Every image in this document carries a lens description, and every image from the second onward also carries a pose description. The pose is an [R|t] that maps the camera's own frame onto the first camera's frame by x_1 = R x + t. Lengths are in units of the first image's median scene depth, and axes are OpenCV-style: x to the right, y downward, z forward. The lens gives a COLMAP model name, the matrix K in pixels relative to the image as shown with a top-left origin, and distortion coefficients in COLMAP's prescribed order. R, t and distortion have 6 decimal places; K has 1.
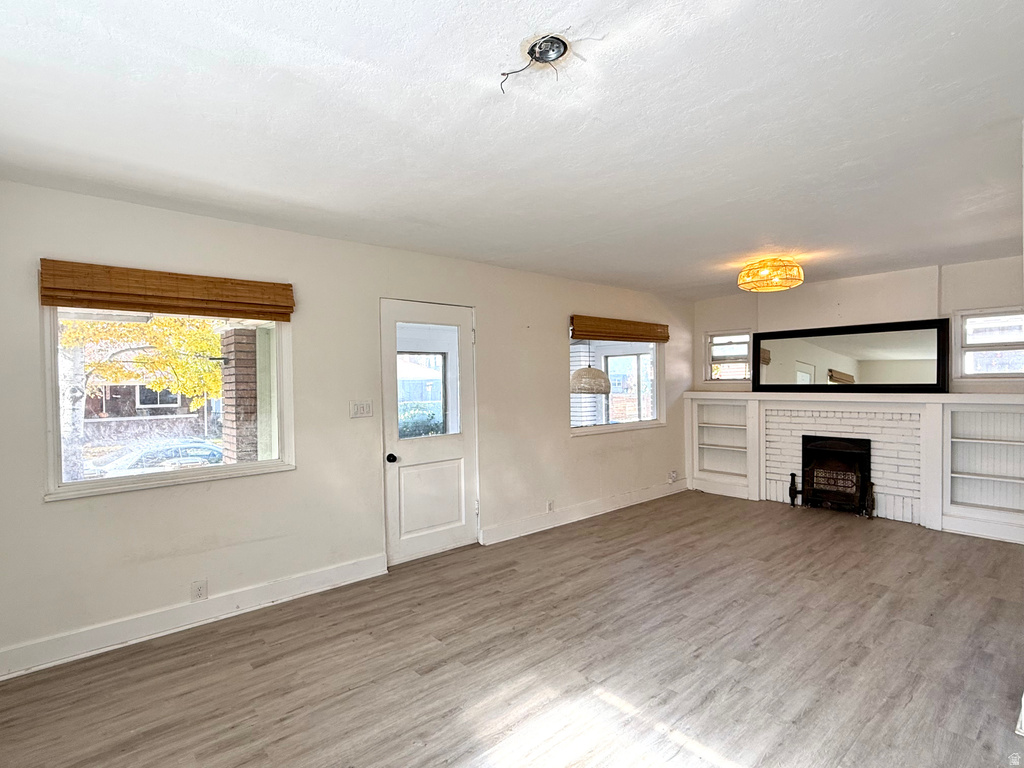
lens RADIAL K [[520.6, 0, 511.4], [0, 520.6, 387.1], [0, 0, 1]] dist [-0.001313, 0.001948]
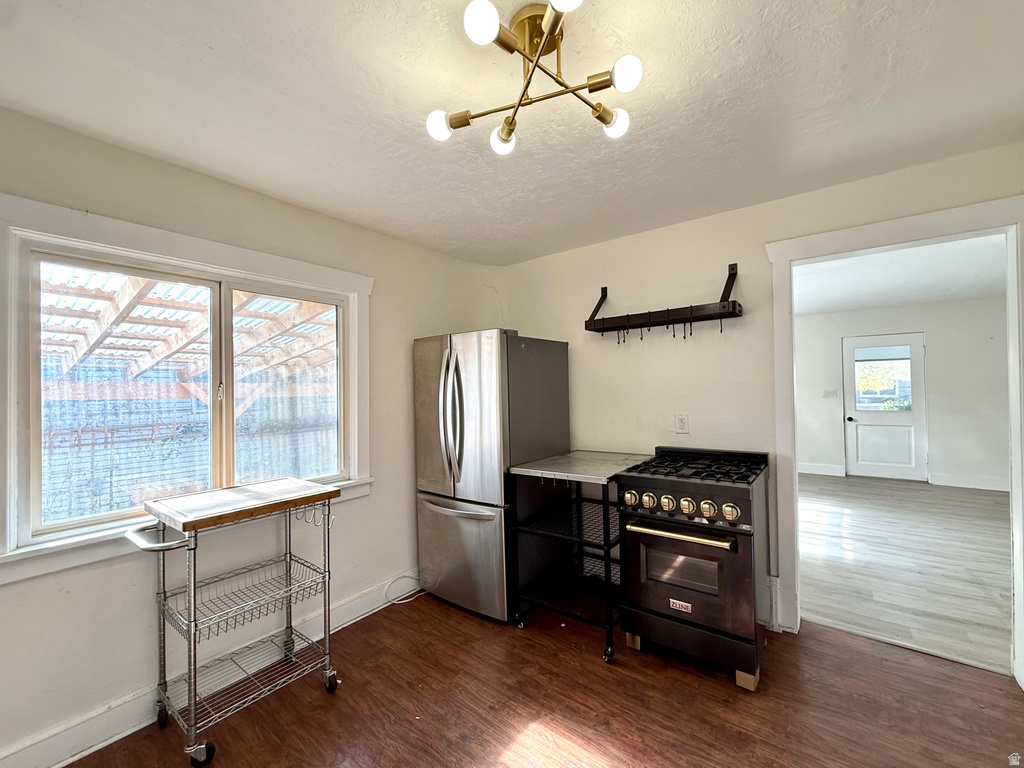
lens RADIAL K [[418.9, 0, 510.8], [0, 418.9, 384.0], [0, 0, 1]] dist [-0.001597, -0.000366]
pose [[0.186556, -0.000124, -0.982444, 0.851330], [0.006044, 0.999981, 0.001021, -0.002525], [0.982426, -0.006129, 0.186553, -0.421137]]
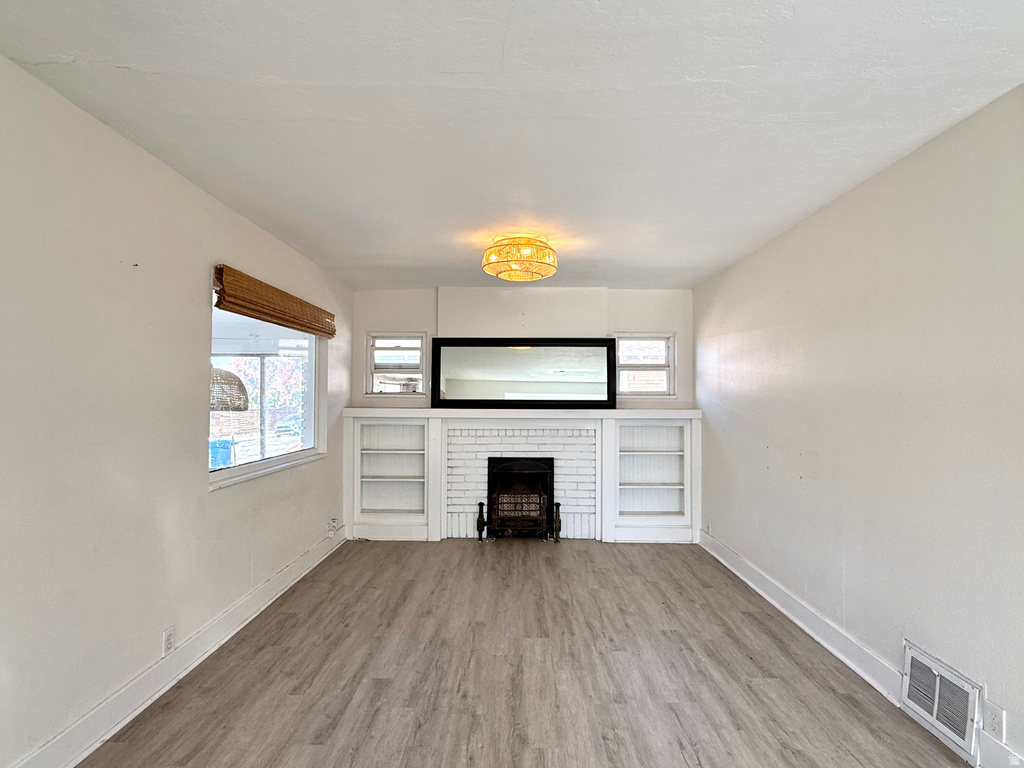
lens RADIAL K [[520.6, 0, 512.0], [0, 520.6, 385.2], [0, 0, 1]] dist [-0.001313, 0.001948]
pose [[0.666489, 0.035633, 0.744663, -0.082930], [-0.004797, 0.999041, -0.043513, 0.009684], [-0.745500, 0.025429, 0.666021, 0.430082]]
